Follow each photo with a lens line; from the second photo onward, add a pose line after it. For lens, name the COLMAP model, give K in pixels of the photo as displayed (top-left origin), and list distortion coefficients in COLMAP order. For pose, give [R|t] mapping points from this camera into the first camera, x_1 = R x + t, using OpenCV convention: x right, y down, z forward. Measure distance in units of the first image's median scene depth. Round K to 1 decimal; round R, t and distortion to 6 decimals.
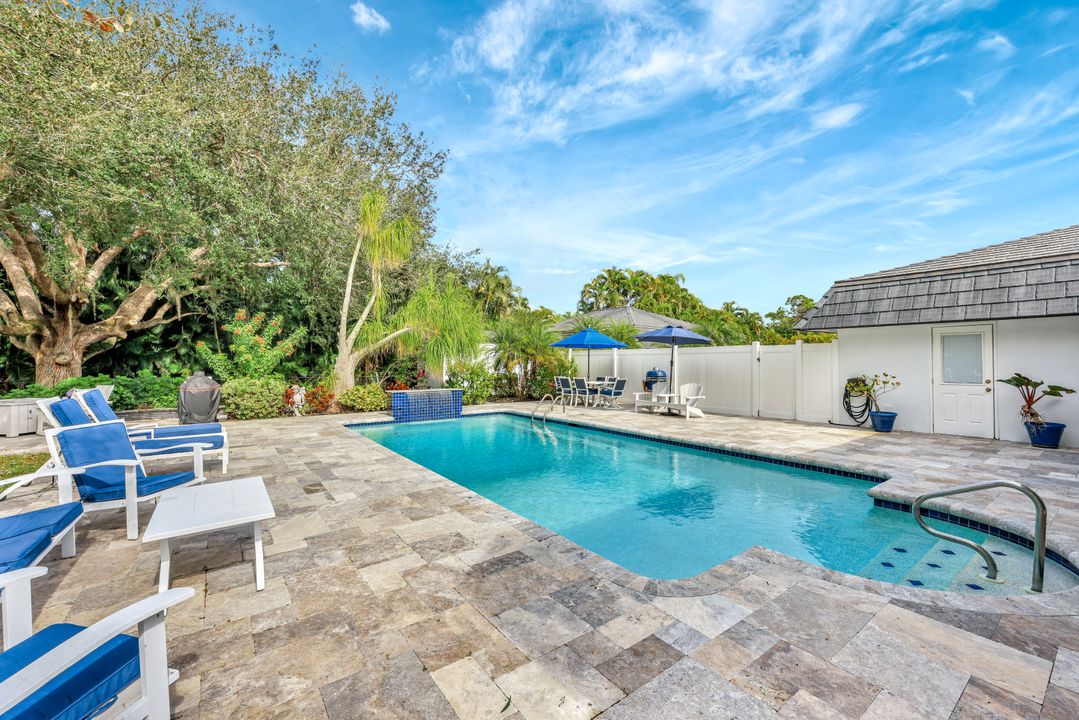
lens RADIAL K [[437.9, 0, 542.3], [0, 437.9, 360.7], [0, 0, 1]] dist [-0.000904, -0.000016]
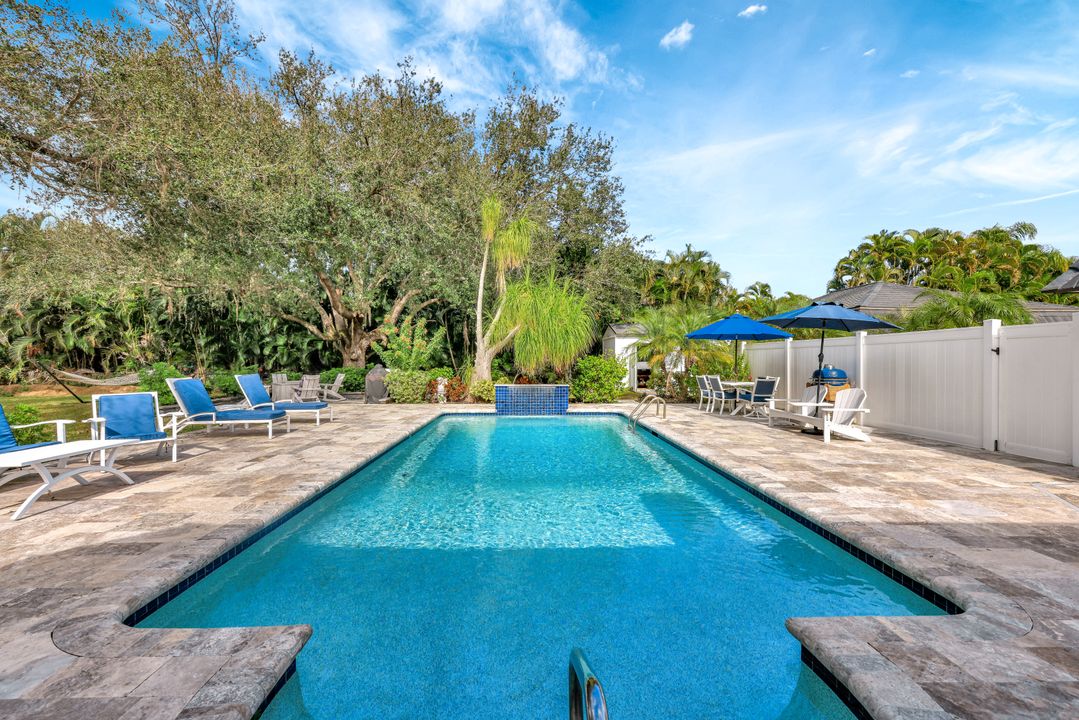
lens RADIAL K [[437.9, 0, 539.3], [0, 437.9, 362.9], [0, 0, 1]] dist [-0.000904, -0.000016]
pose [[0.818166, 0.005012, -0.574961, 0.246578], [-0.001100, 0.999974, 0.007153, 0.007208], [0.574982, -0.005220, 0.818150, 0.146770]]
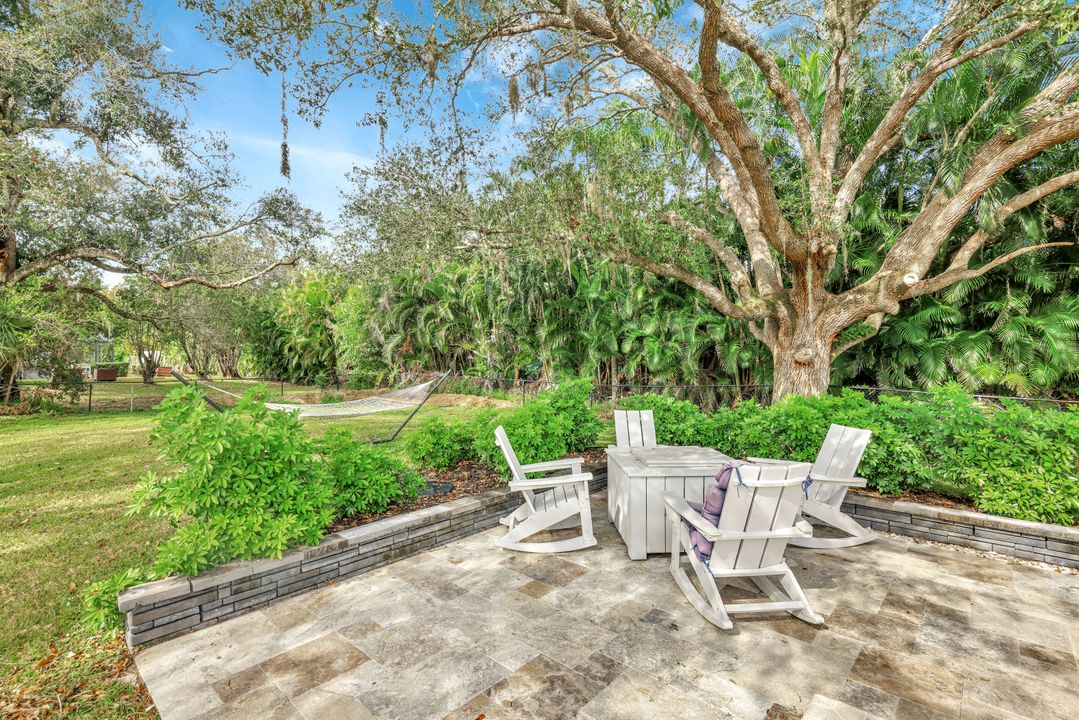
lens RADIAL K [[494.2, 0, 537.3], [0, 494.2, 354.6], [0, 0, 1]] dist [0.005595, 0.000590]
pose [[0.186663, -0.003078, -0.982419, -0.467179], [0.001679, 0.999995, -0.002814, -0.002177], [0.982423, -0.001125, 0.186667, 0.484837]]
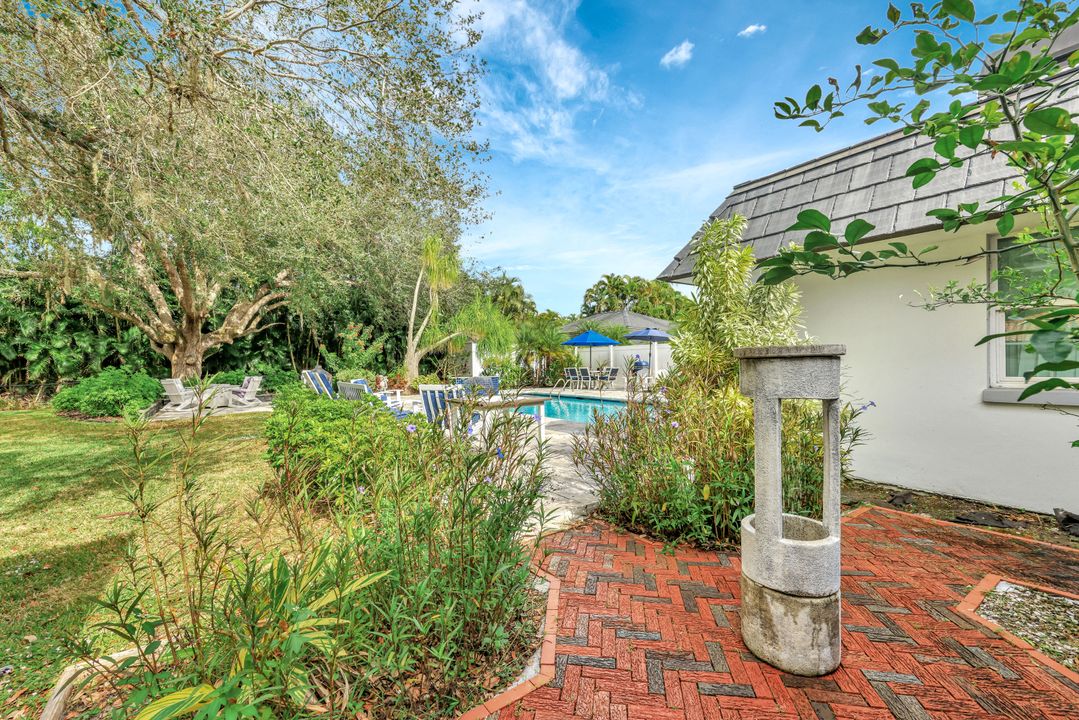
lens RADIAL K [[449.7, 0, 540.9], [0, 449.7, 367.8], [0, 0, 1]] dist [-0.002134, -0.000039]
pose [[0.999815, -0.016188, -0.010377, -0.027644], [0.016312, 0.999795, 0.011971, 0.018182], [0.010181, -0.012138, 0.999875, -0.326568]]
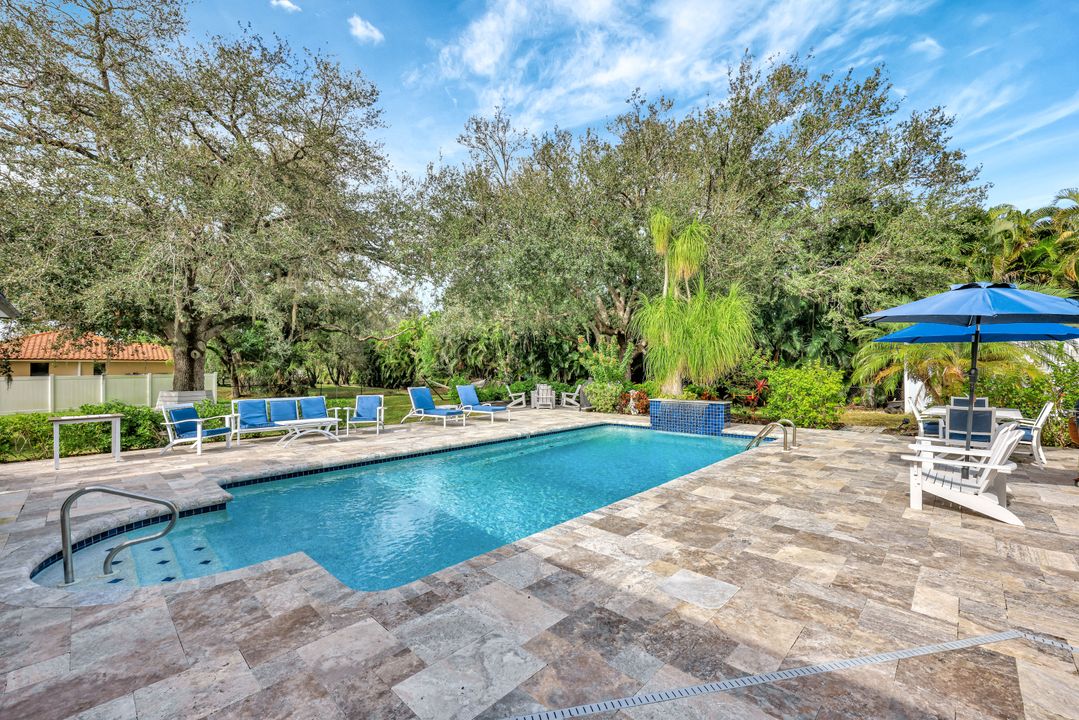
lens RADIAL K [[449.7, 0, 532.9], [0, 449.7, 365.2], [0, 0, 1]] dist [-0.002134, -0.000039]
pose [[0.149772, -0.011733, -0.988651, 0.487666], [0.008508, 0.999908, -0.010577, -0.001534], [0.988684, -0.006827, 0.149858, 0.401681]]
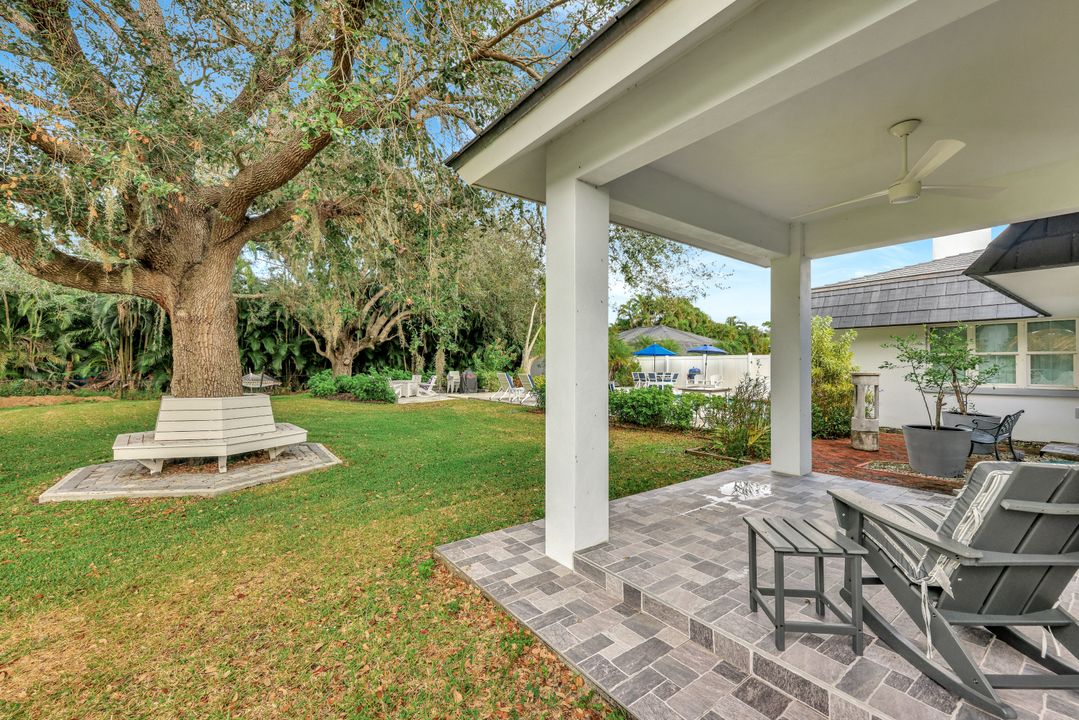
lens RADIAL K [[437.9, 0, 538.7], [0, 437.9, 362.8], [0, 0, 1]] dist [-0.000904, -0.000016]
pose [[0.999984, 0.001137, -0.005556, -0.317056], [-0.001165, 0.999987, -0.005012, 0.007364], [0.005550, 0.005018, 0.999972, -0.684890]]
